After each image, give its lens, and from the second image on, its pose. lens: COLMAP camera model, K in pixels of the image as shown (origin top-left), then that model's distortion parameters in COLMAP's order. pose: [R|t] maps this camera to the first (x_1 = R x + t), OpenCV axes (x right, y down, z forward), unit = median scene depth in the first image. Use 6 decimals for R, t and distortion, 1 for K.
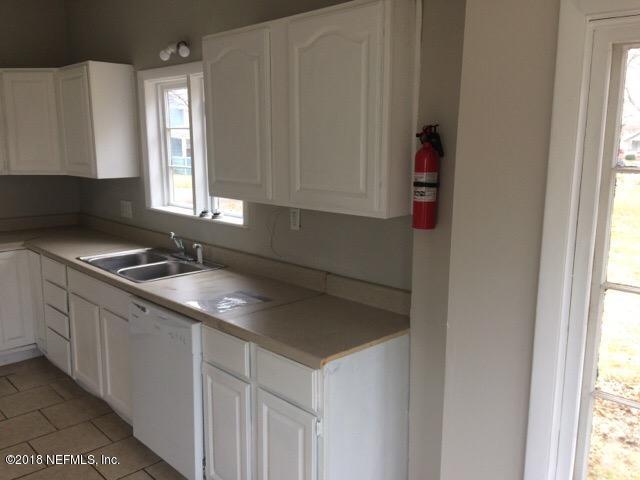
lens RADIAL K [[539.5, 0, 320.0], [0, 539.5, 240.0], [0, 0, 1]] dist [0.110149, -0.167962]
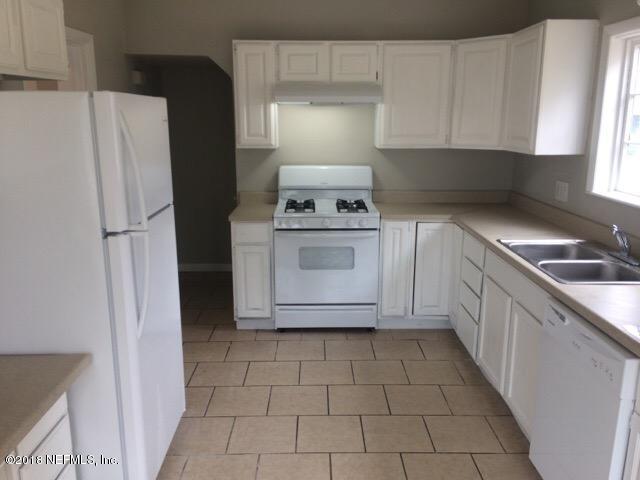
lens RADIAL K [[532.5, 0, 321.4], [0, 532.5, 239.8], [0, 0, 1]] dist [0.116004, -0.166644]
pose [[0.721911, 0.149855, -0.675564, -0.044109], [-0.121707, 0.988548, 0.089226, -0.012553], [0.681199, 0.017808, 0.731882, 0.130552]]
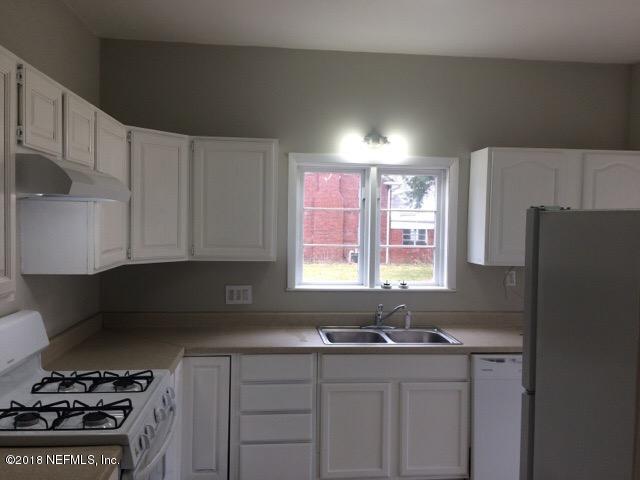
lens RADIAL K [[539.5, 0, 320.0], [0, 539.5, 240.0], [0, 0, 1]] dist [0.110149, -0.167962]
pose [[0.629172, -0.020210, 0.777003, -1.202061], [0.125621, 0.989164, -0.075992, -0.076147], [-0.767048, 0.145420, 0.624893, 0.407731]]
